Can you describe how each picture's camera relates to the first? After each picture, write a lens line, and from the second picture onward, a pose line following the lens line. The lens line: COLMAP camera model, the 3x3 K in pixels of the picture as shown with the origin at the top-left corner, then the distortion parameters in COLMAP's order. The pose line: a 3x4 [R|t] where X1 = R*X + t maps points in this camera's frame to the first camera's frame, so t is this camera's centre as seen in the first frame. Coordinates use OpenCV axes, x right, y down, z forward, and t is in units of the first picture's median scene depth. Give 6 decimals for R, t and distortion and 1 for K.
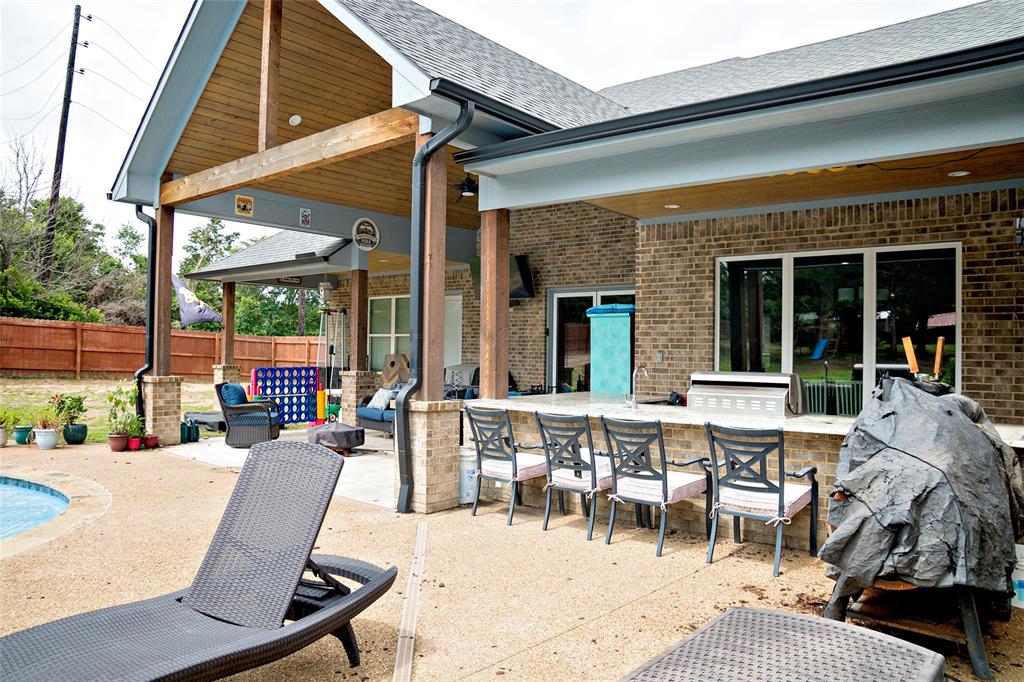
lens RADIAL K [[691.2, 0, 512.0], [0, 691.2, 341.0], [0, 0, 1]] dist [-0.004694, -0.000145]
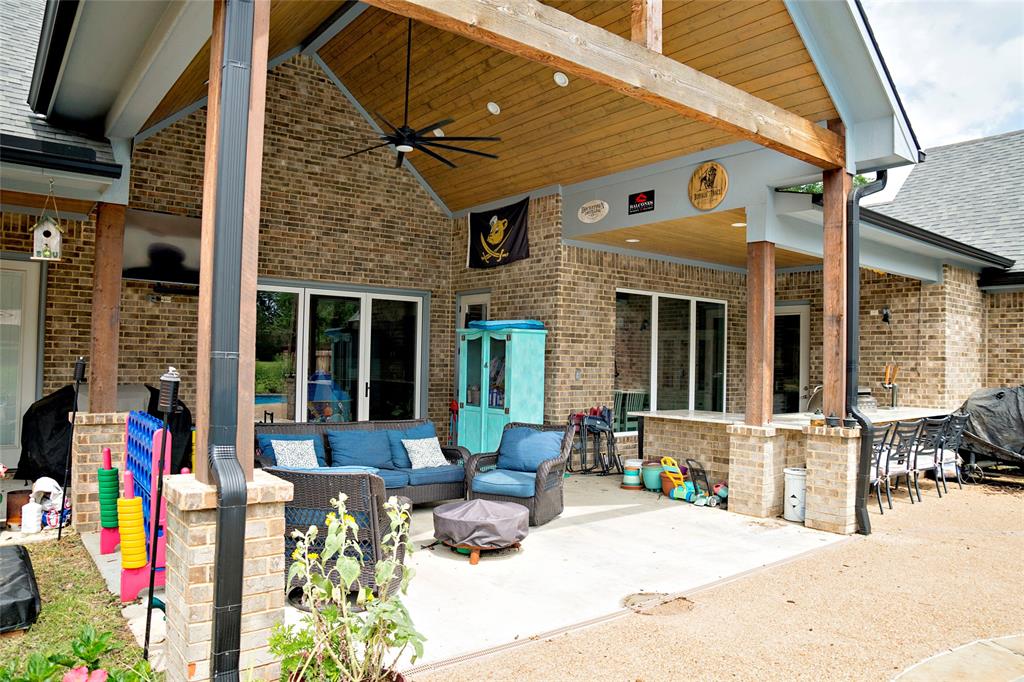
lens RADIAL K [[691.2, 0, 512.0], [0, 691.2, 341.0], [0, 0, 1]] dist [-0.004694, -0.000145]
pose [[0.285414, 0.017395, 0.958246, -0.812592], [-0.028195, 0.999555, -0.009747, -0.014777], [-0.957990, -0.024236, 0.285777, 0.792060]]
